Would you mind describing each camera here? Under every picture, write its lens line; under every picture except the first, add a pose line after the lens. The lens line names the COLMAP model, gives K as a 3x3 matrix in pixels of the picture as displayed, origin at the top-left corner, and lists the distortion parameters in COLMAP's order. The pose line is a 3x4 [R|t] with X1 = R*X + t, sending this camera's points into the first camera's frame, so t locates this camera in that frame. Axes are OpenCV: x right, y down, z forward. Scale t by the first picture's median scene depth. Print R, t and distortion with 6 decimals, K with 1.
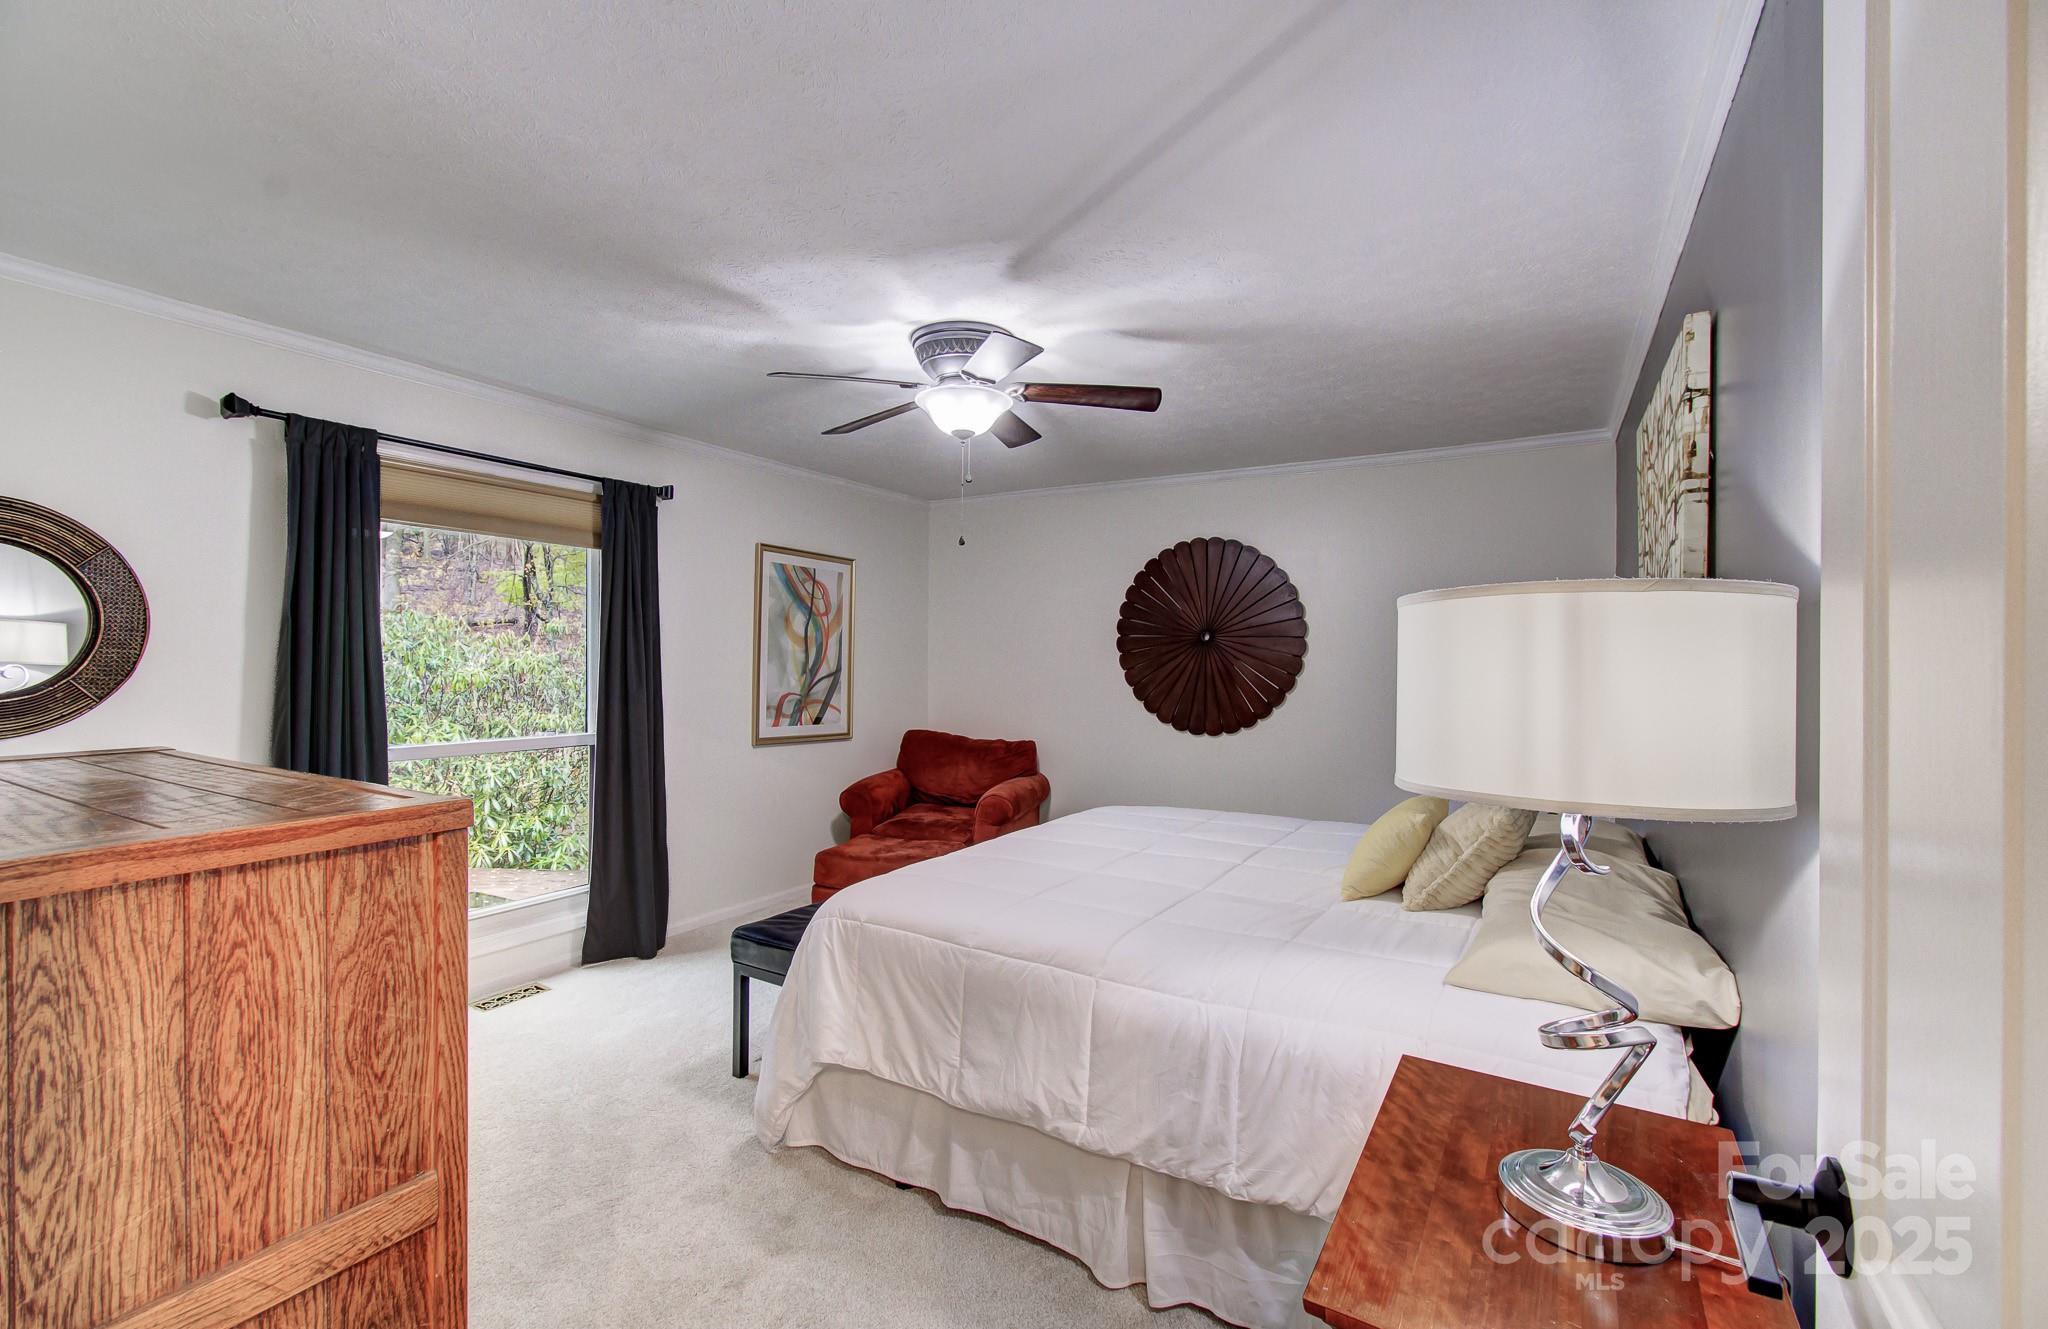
lens RADIAL K [[863.6, 0, 1025.7], [0, 863.6, 667.4], [0, 0, 1]] dist [-0.000442, -0.000096]
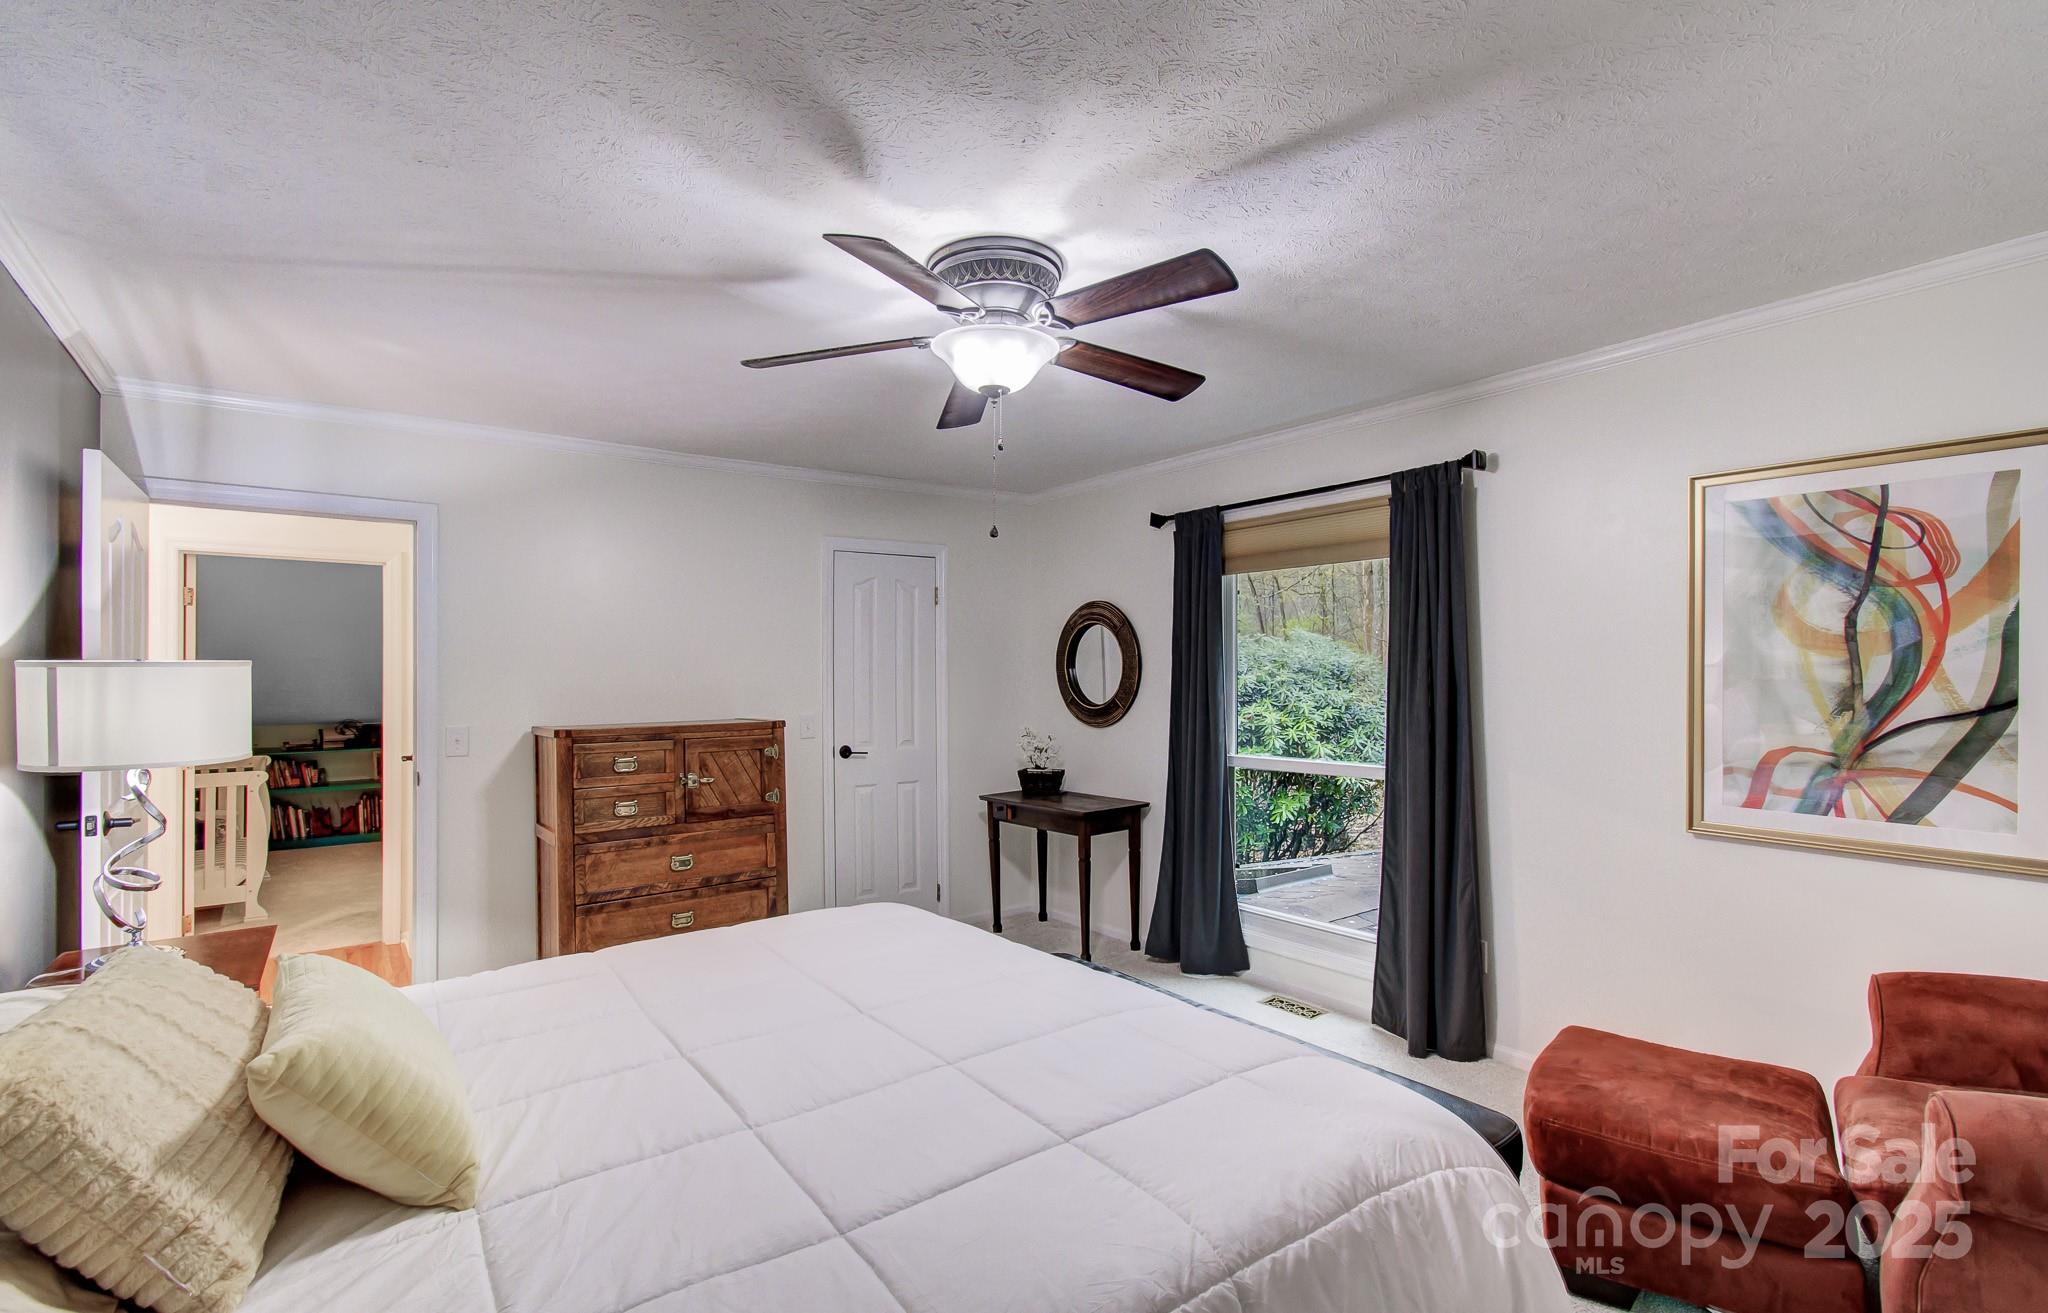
lens RADIAL K [[909.4, 0, 1026.1], [0, 909.4, 666.1], [0, 0, 1]] dist [0.004001, 0.000233]
pose [[-0.355005, -0.011270, -0.934796, 0.388269], [0.001987, 0.999916, -0.012810, -0.012161], [0.934862, -0.006405, -0.354953, 0.769002]]
